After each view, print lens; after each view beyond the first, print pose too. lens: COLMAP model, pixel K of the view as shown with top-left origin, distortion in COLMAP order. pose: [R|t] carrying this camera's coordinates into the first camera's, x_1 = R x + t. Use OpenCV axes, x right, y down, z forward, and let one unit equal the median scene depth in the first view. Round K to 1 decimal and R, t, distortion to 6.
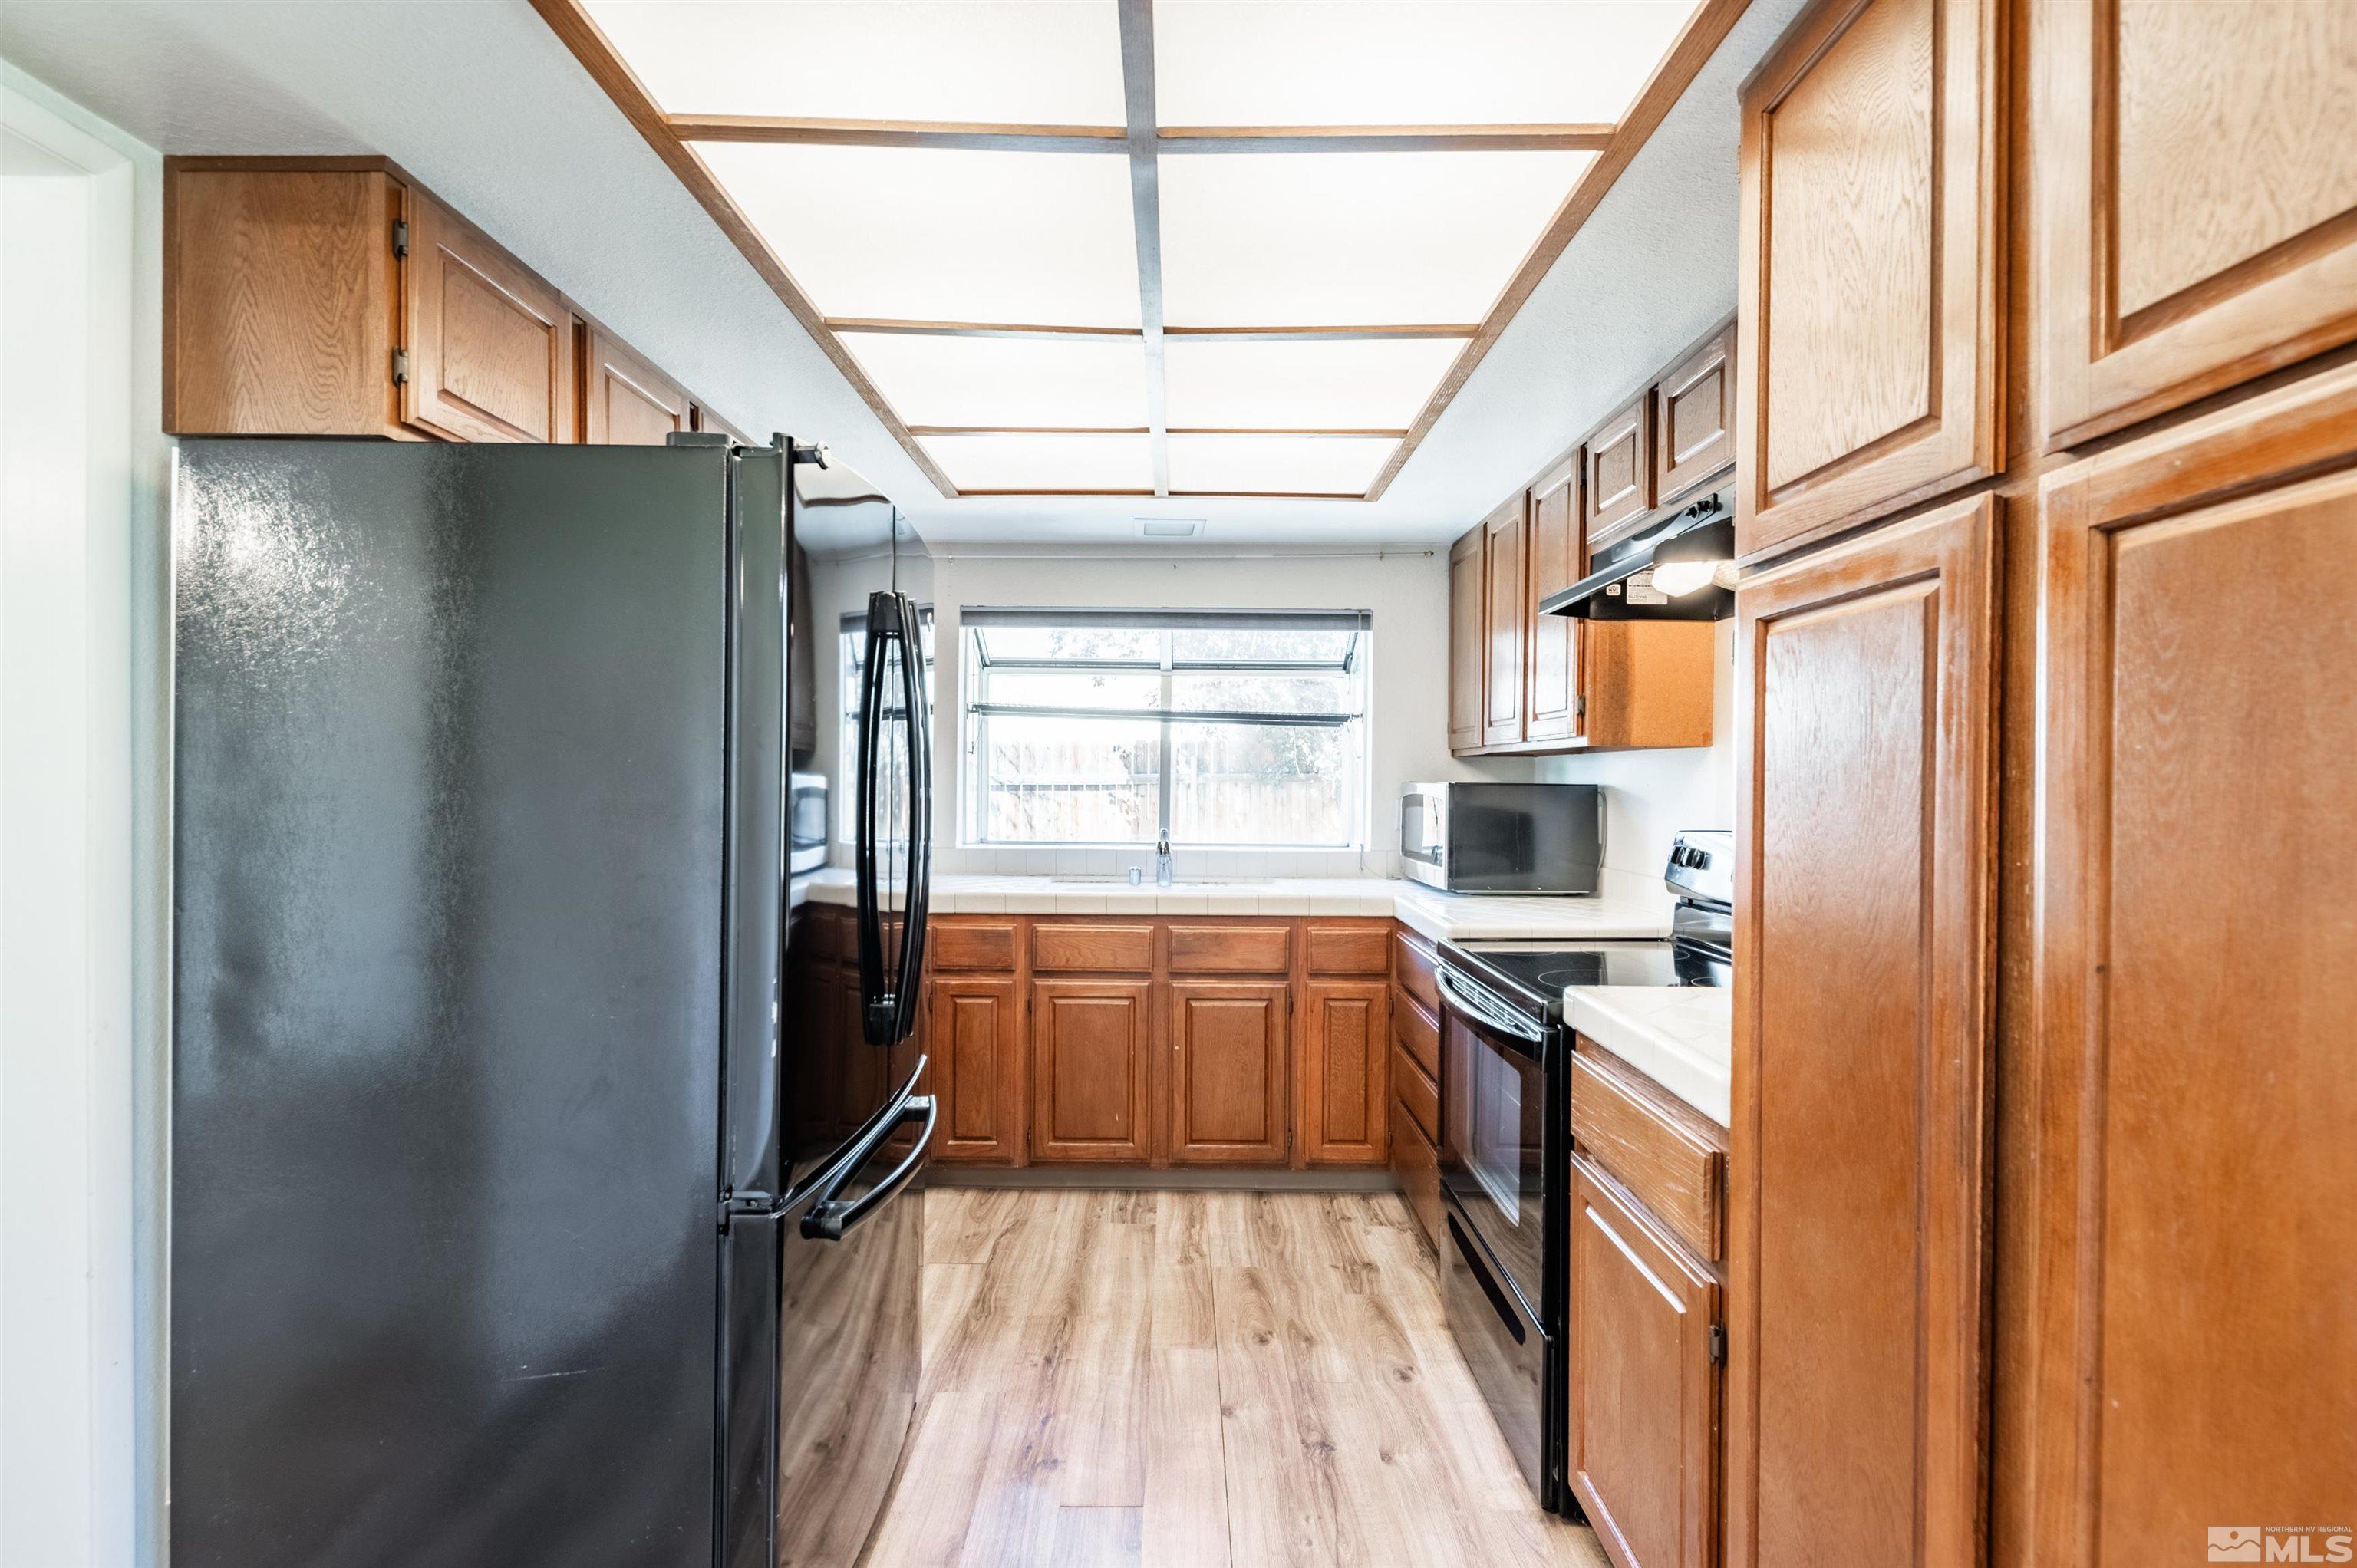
lens RADIAL K [[1087.4, 0, 1177.2], [0, 1087.4, 775.2], [0, 0, 1]] dist [0.000991, -0.002661]
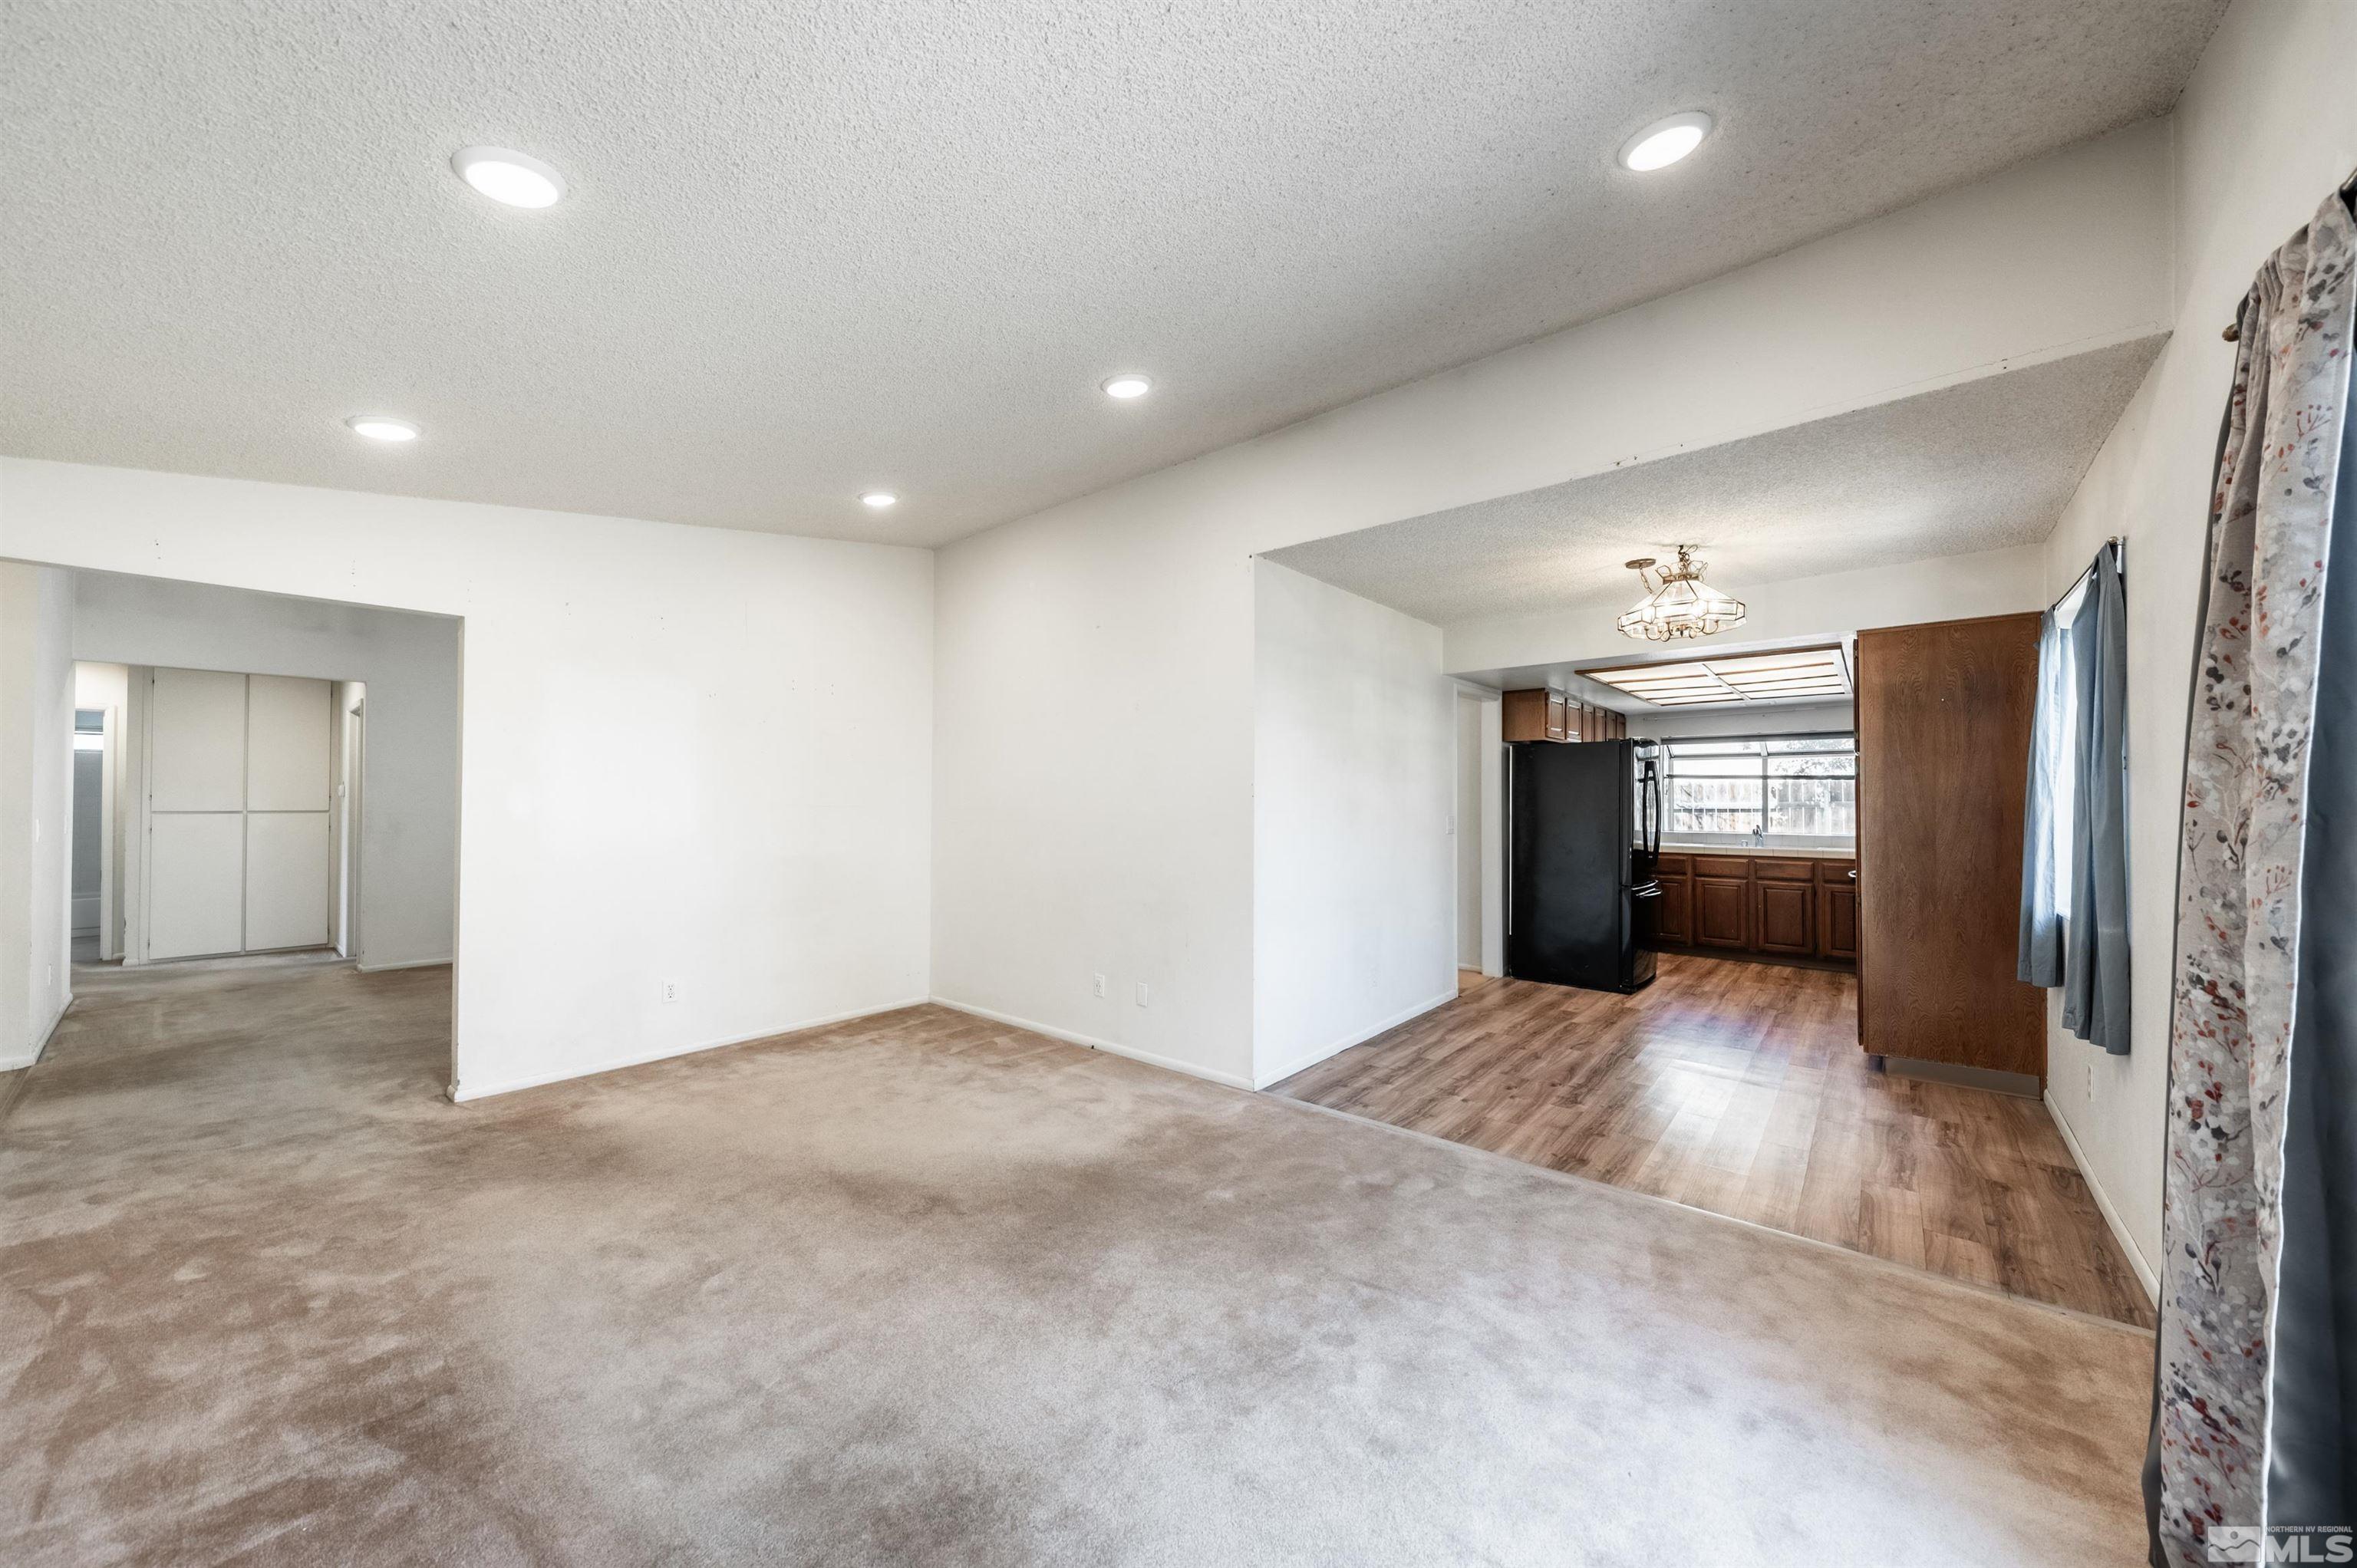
lens RADIAL K [[811.3, 0, 1167.3], [0, 811.3, 789.3], [0, 0, 1]] dist [0.005021, -0.003182]
pose [[0.749617, -0.015898, -0.661681, 0.230496], [0.003586, 0.999794, -0.019959, 0.001054], [0.661862, 0.012589, 0.749520, -1.425063]]
